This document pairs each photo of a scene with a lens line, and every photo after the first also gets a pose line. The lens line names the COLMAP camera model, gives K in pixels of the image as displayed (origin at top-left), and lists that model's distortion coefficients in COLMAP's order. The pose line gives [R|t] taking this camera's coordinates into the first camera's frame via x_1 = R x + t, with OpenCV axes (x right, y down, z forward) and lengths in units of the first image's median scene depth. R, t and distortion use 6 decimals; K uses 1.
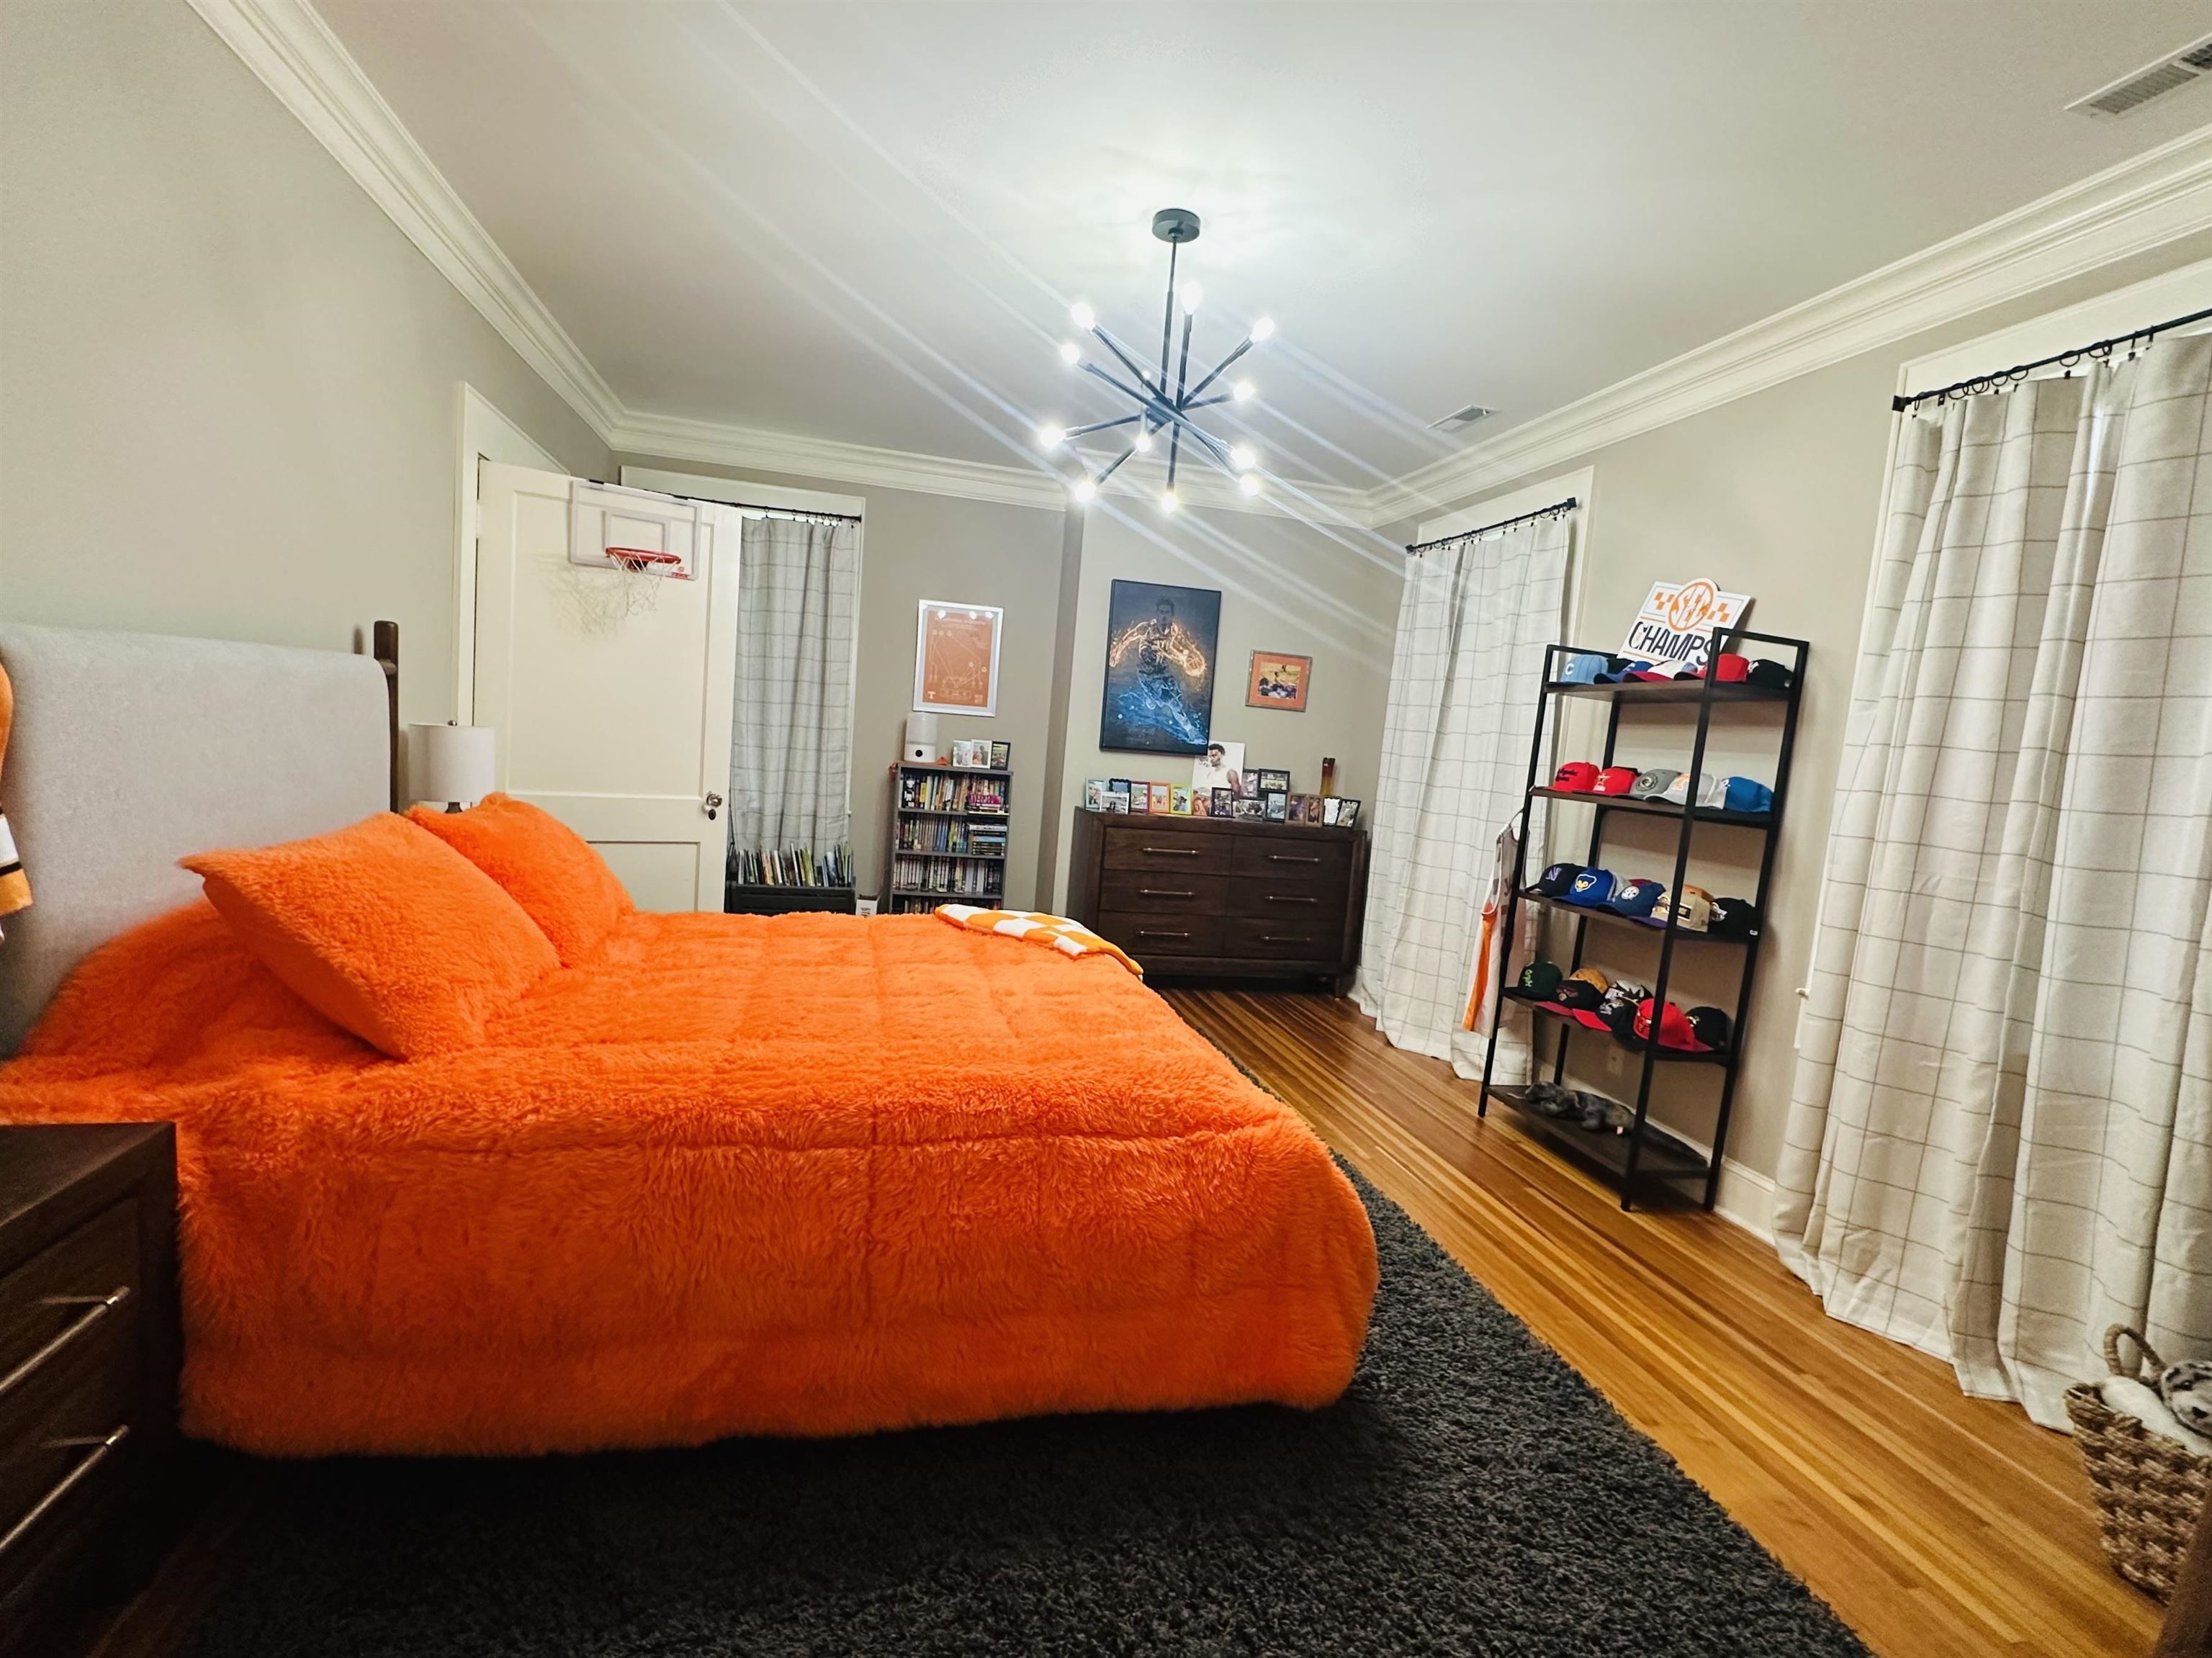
lens RADIAL K [[974.8, 0, 1106.0], [0, 974.8, 829.0], [0, 0, 1]] dist [0.002992, 0.000478]
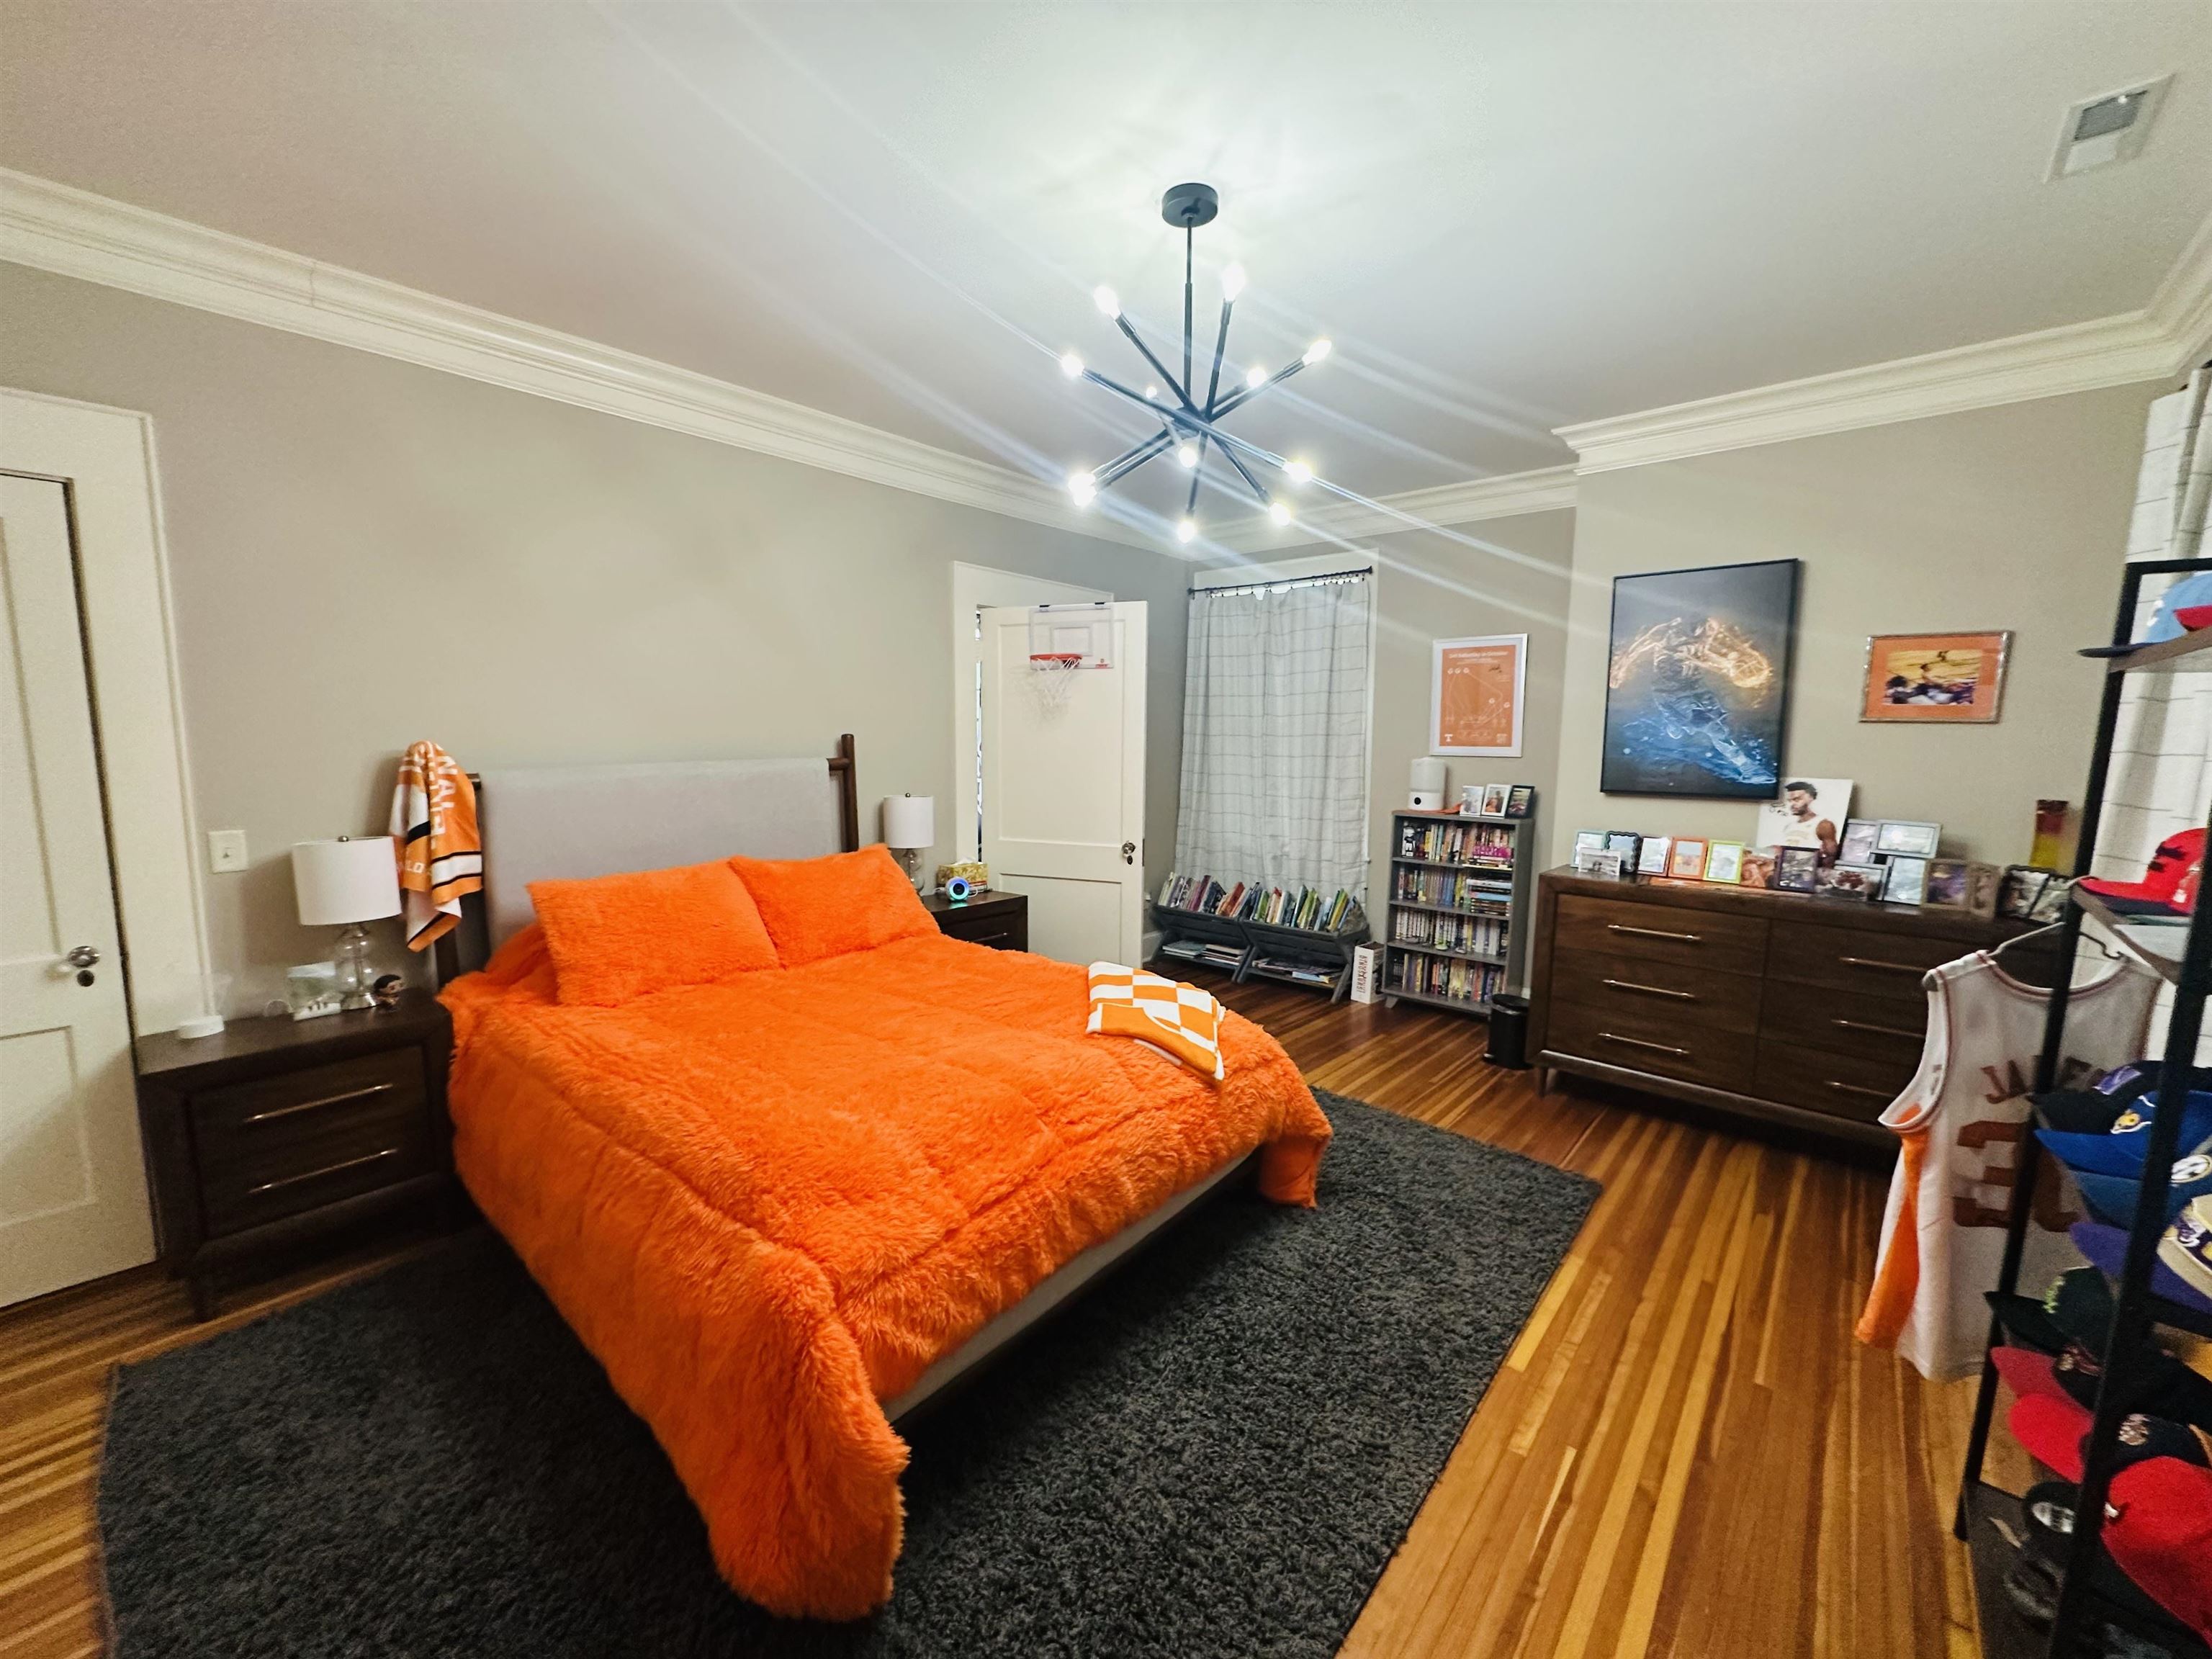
lens RADIAL K [[880.1, 0, 1101.7], [0, 880.1, 829.8], [0, 0, 1]] dist [-0.004534, 0.000806]
pose [[0.580813, 0.015124, -0.813897, 0.332581], [-0.039088, 0.999192, -0.009327, -0.029767], [0.813098, 0.037231, 0.580935, 0.254248]]
